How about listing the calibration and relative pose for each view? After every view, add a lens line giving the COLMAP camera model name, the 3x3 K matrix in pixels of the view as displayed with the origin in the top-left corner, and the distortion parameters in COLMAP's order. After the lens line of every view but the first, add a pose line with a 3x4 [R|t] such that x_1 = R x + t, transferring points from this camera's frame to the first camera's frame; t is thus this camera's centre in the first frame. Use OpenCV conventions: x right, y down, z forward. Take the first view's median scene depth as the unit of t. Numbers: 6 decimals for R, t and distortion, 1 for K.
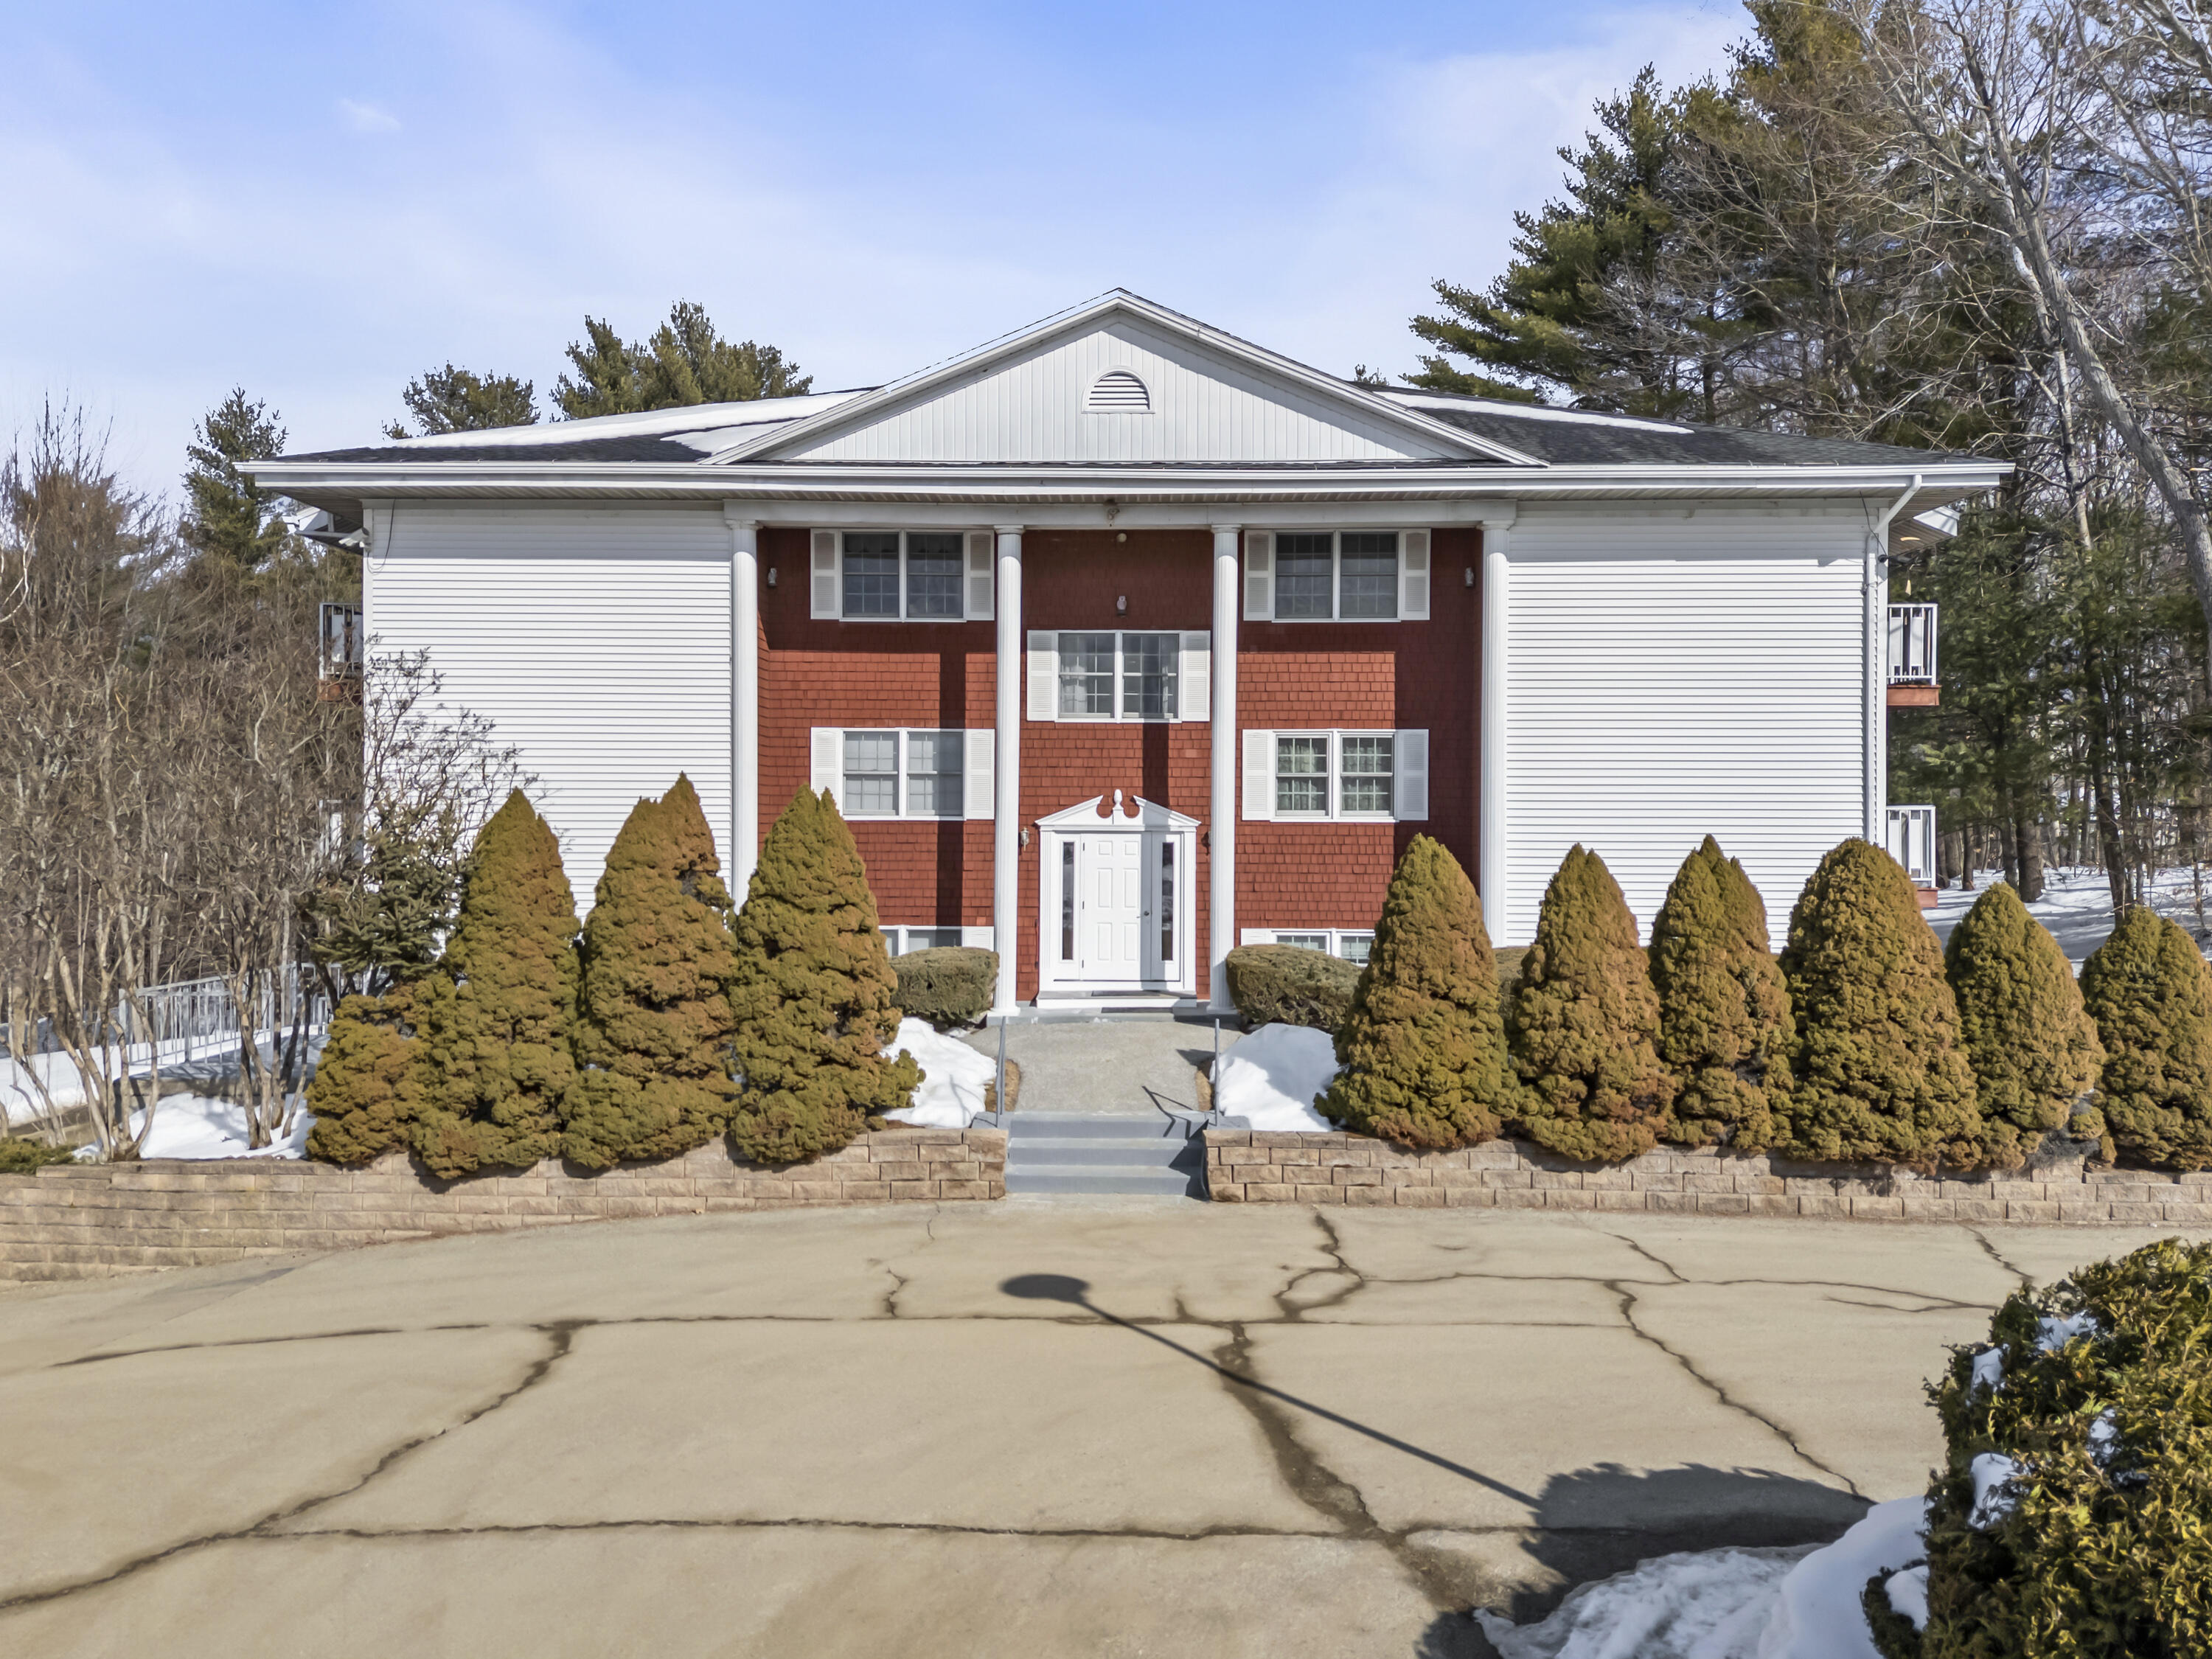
lens RADIAL K [[1630.8, 0, 1102.0], [0, 1630.8, 790.7], [0, 0, 1]] dist [0.083234, -0.087134]
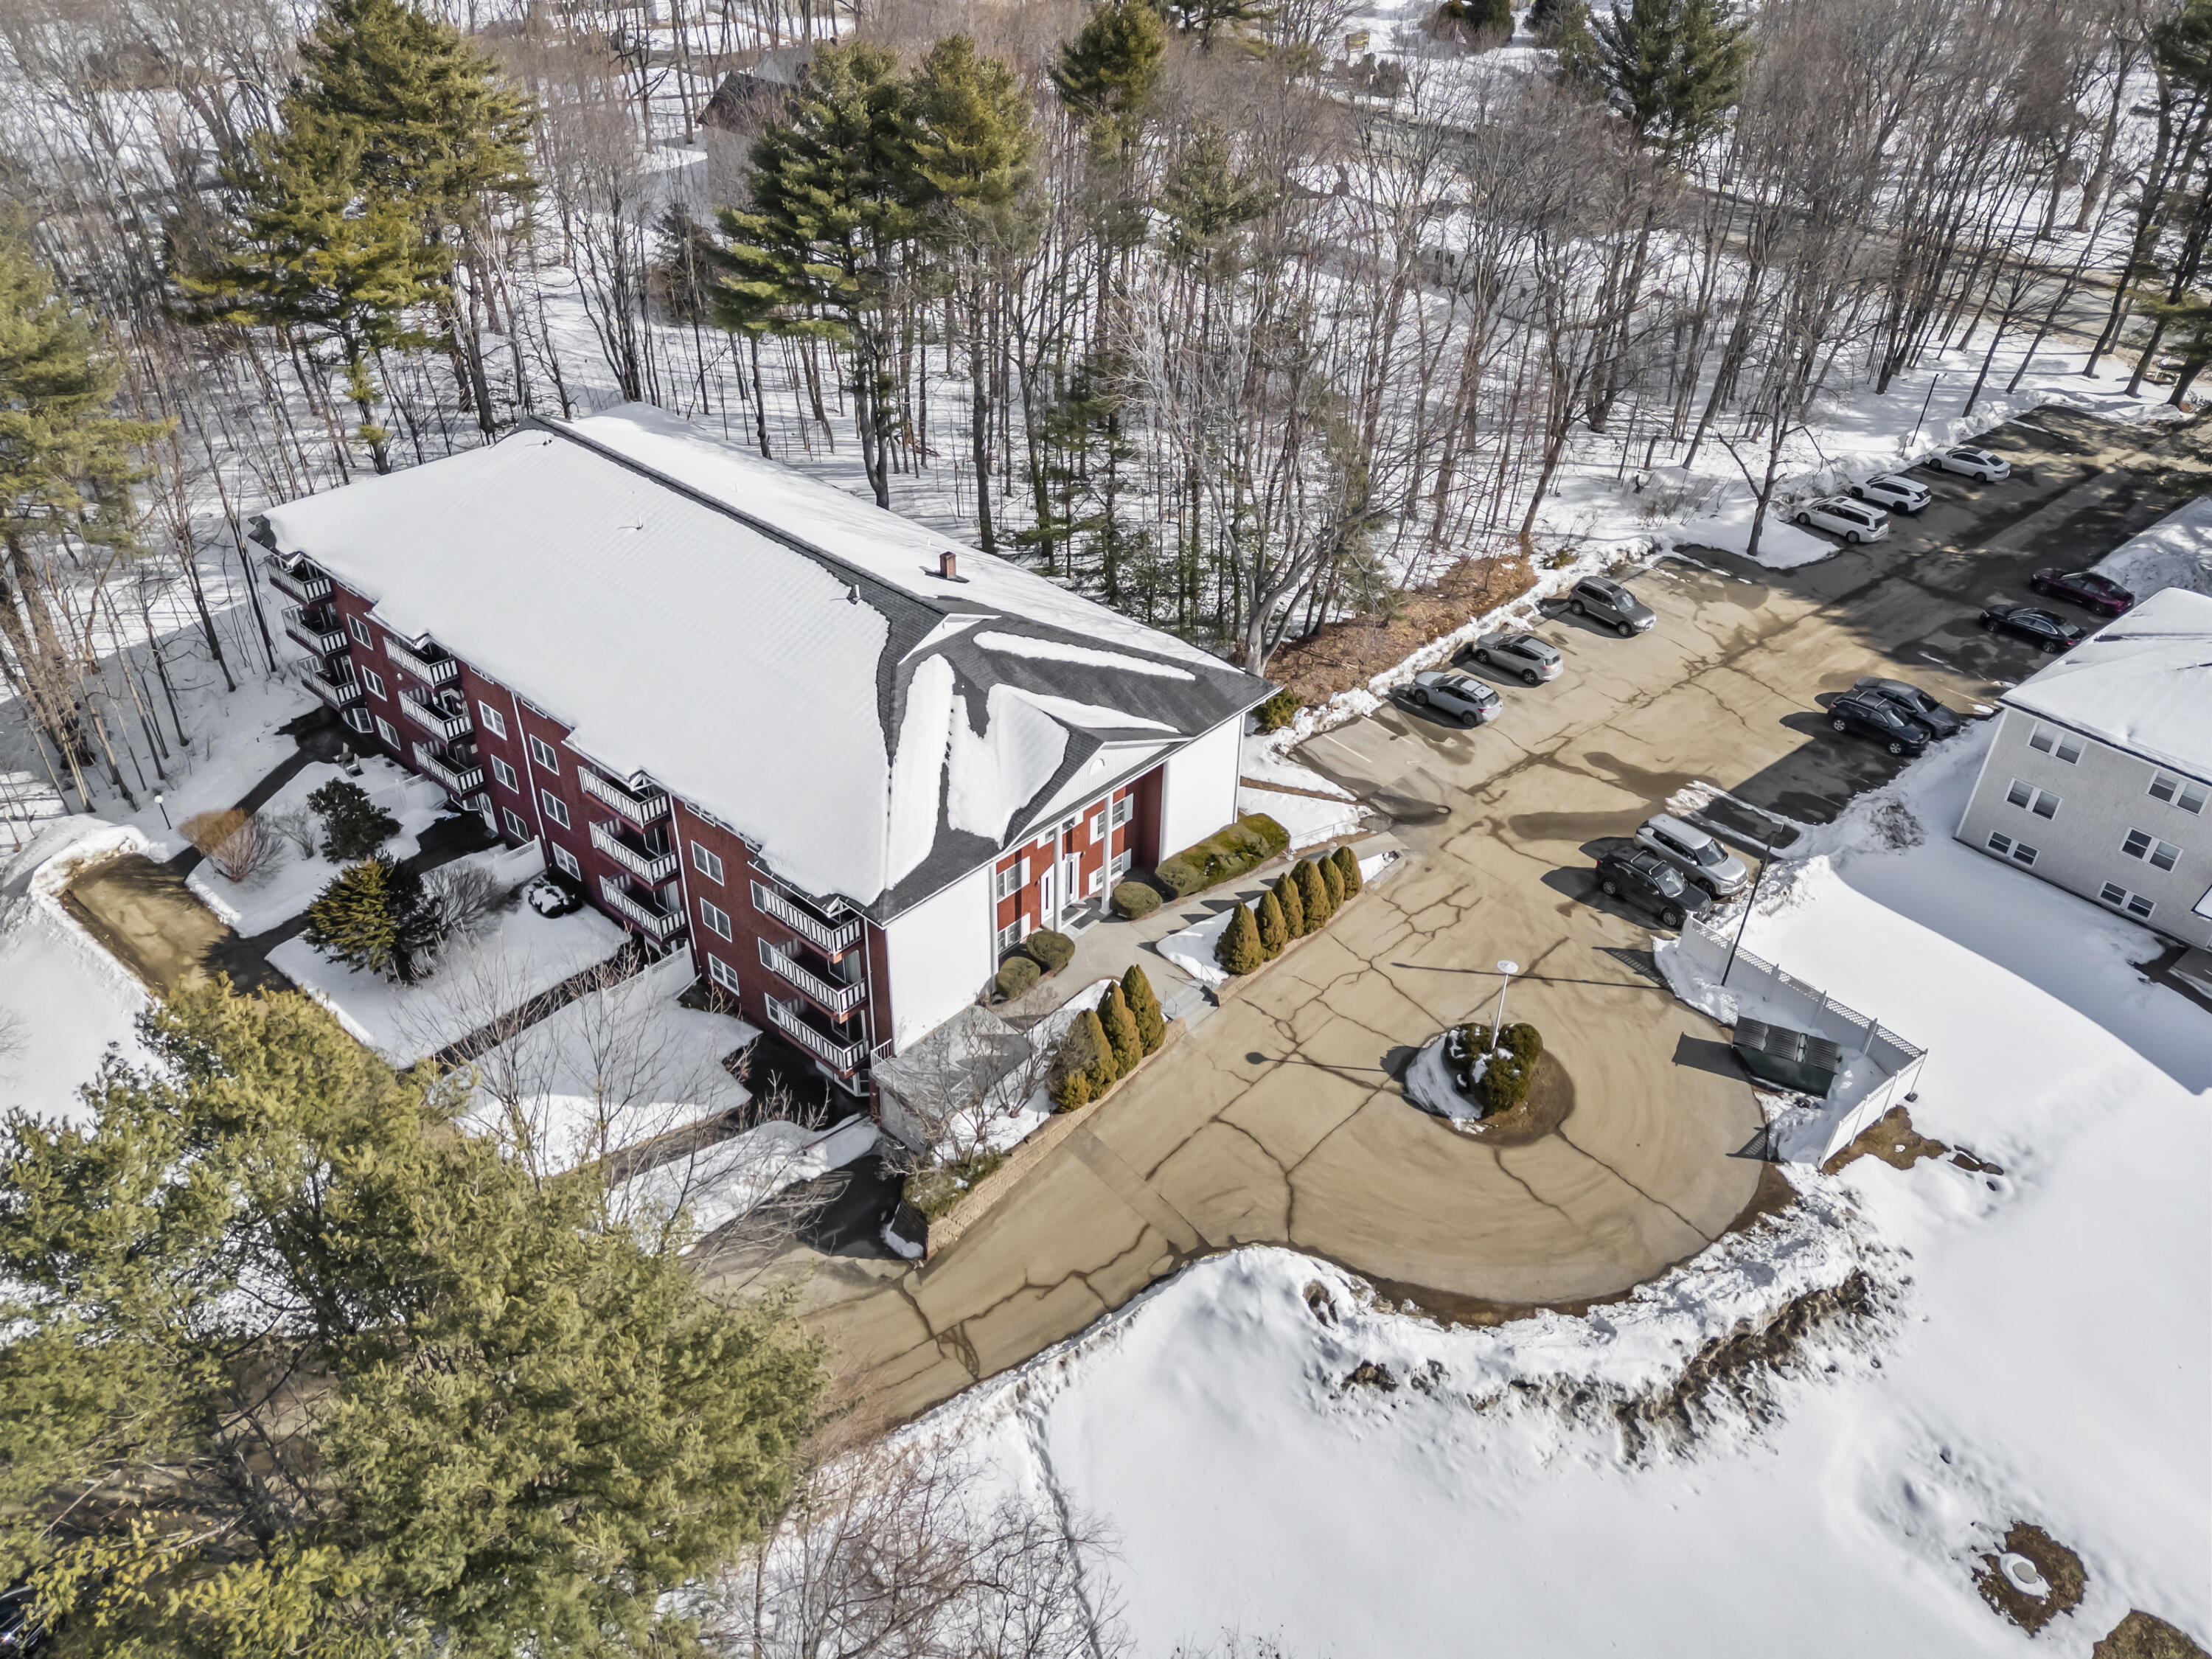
lens RADIAL K [[1630.5, 0, 1096.2], [0, 1630.5, 814.4], [0, 0, 1]] dist [0.090606, -0.086956]
pose [[0.653789, -0.417699, 0.630942, -2.464772], [-0.031156, 0.818265, 0.573996, -2.432513], [-0.756035, -0.394930, 0.521959, -0.709219]]
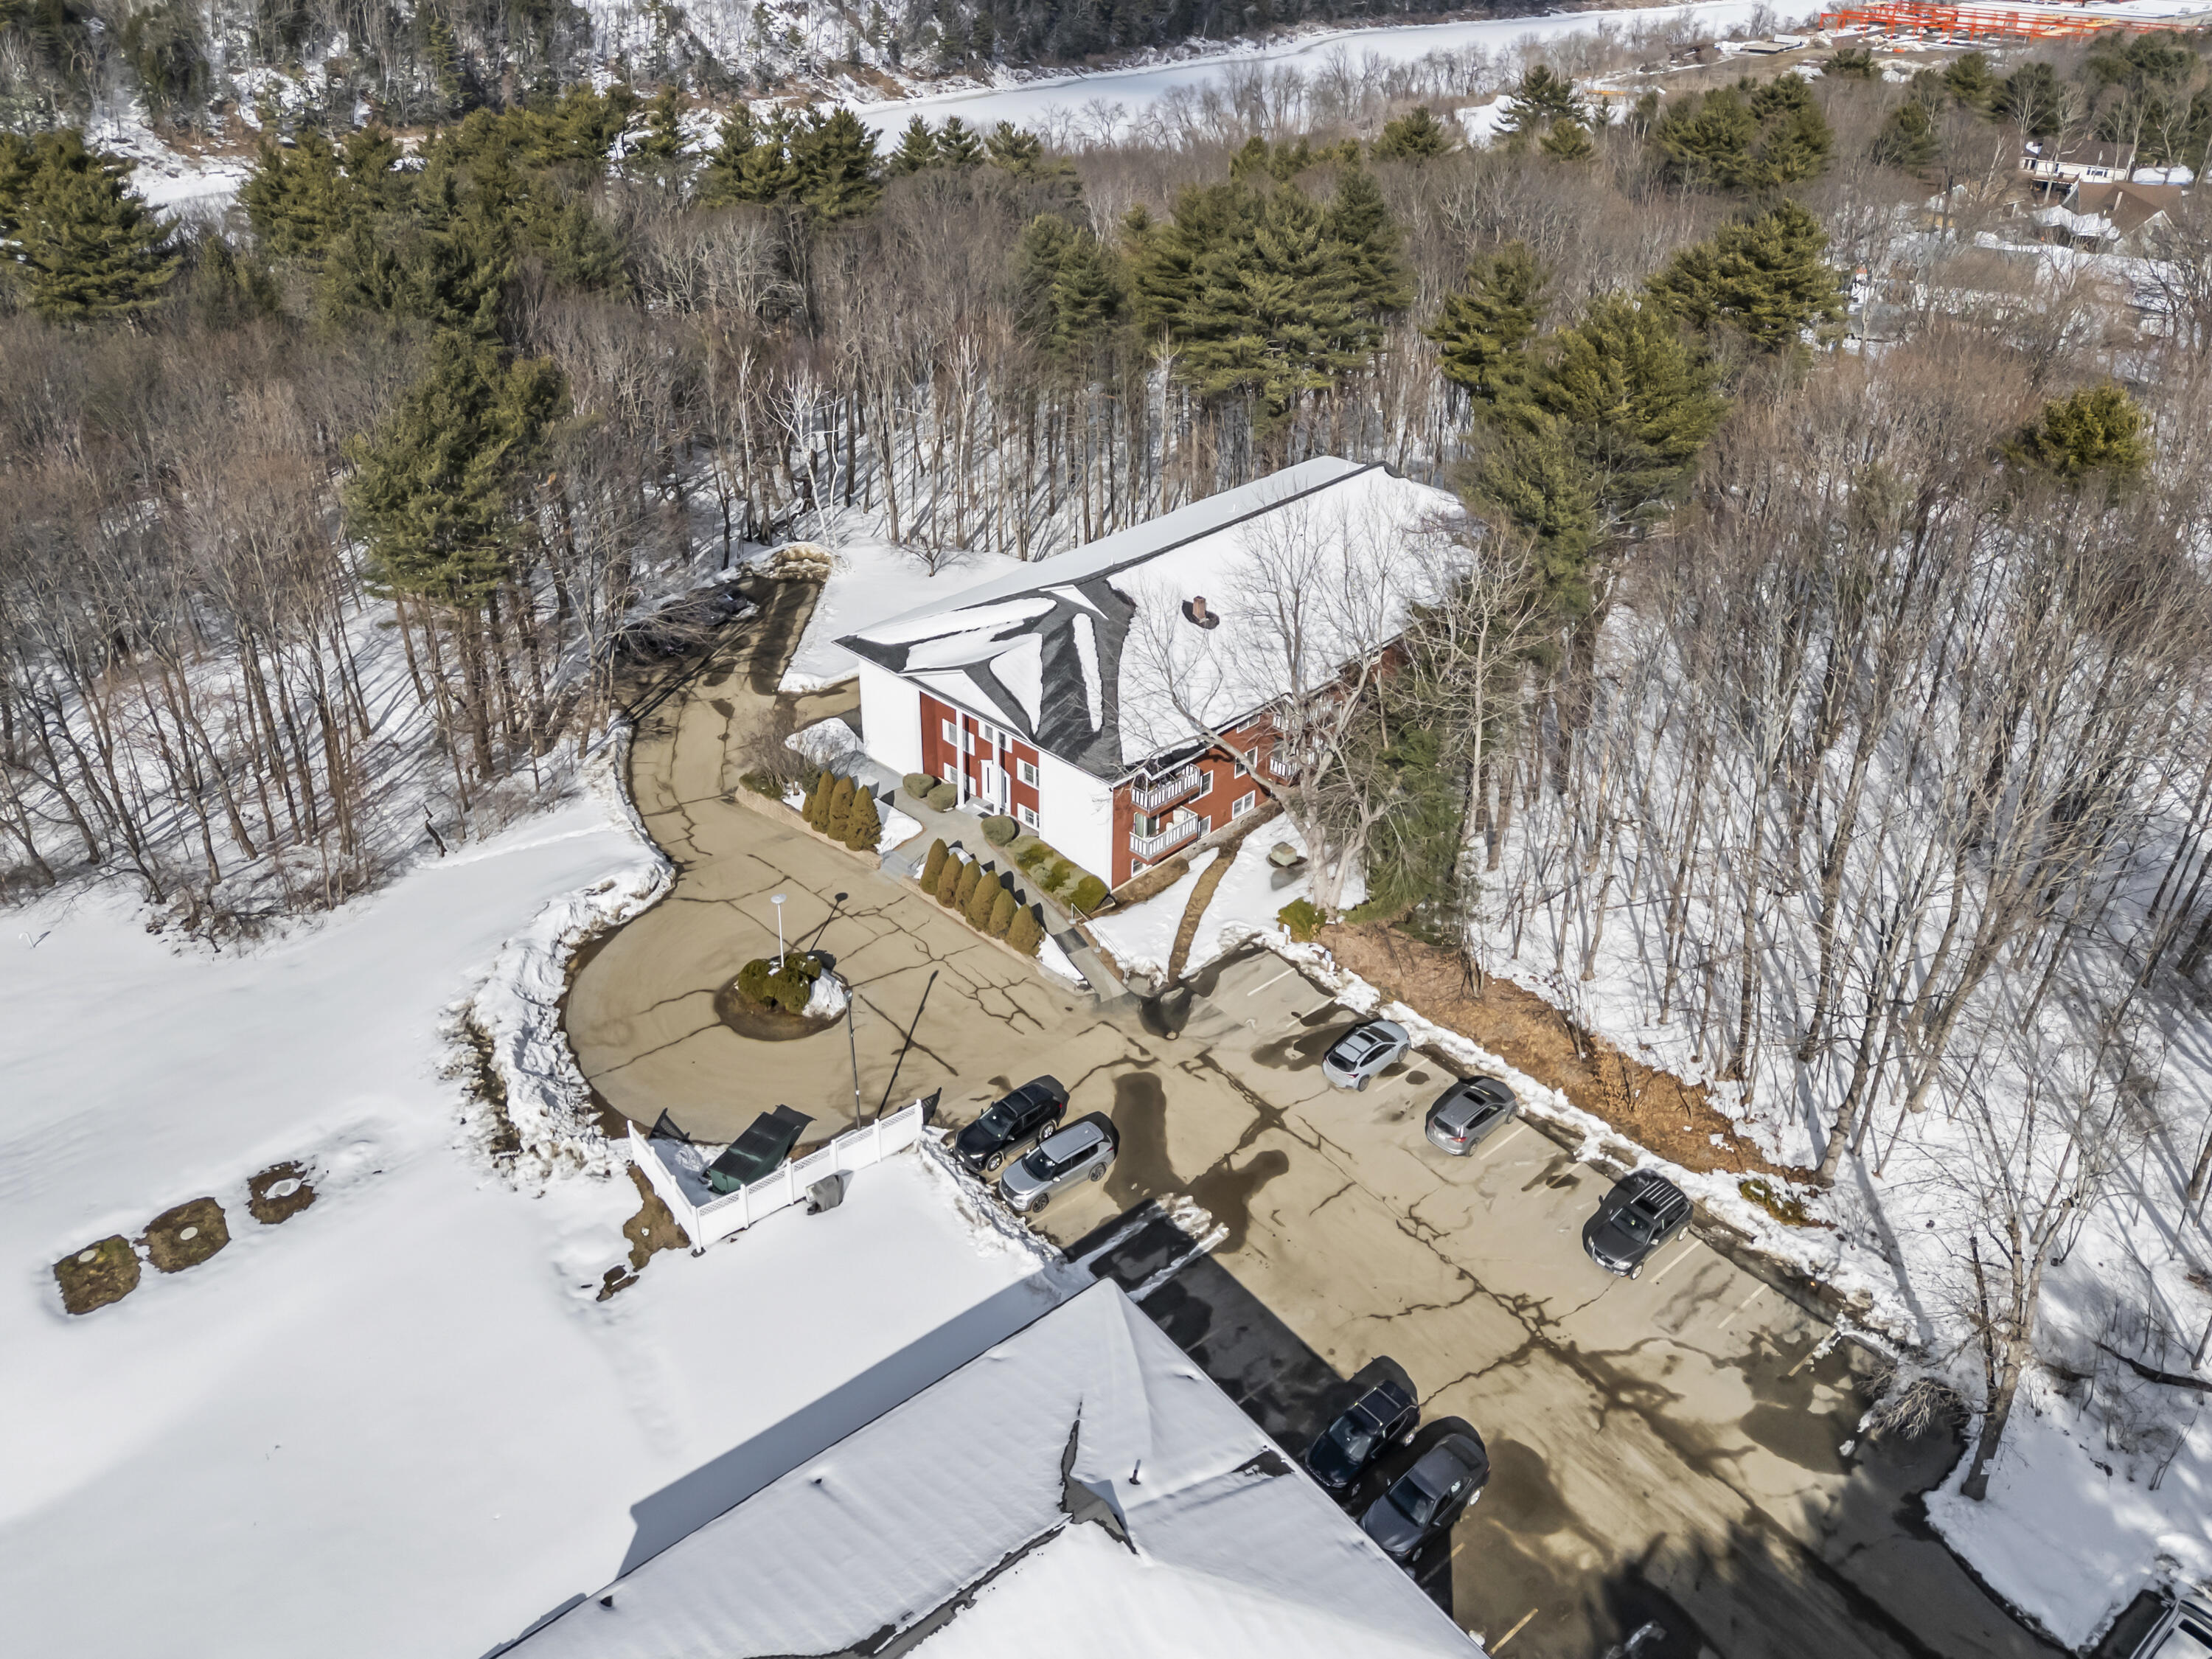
lens RADIAL K [[1690.8, 0, 1138.4], [0, 1690.8, 676.0], [0, 0, 1]] dist [0.088636, -0.067591]
pose [[0.739015, 0.316664, -0.594627, 3.732688], [-0.006021, 0.885712, 0.464196, -2.949842], [0.673662, -0.339468, 0.656461, -1.925304]]
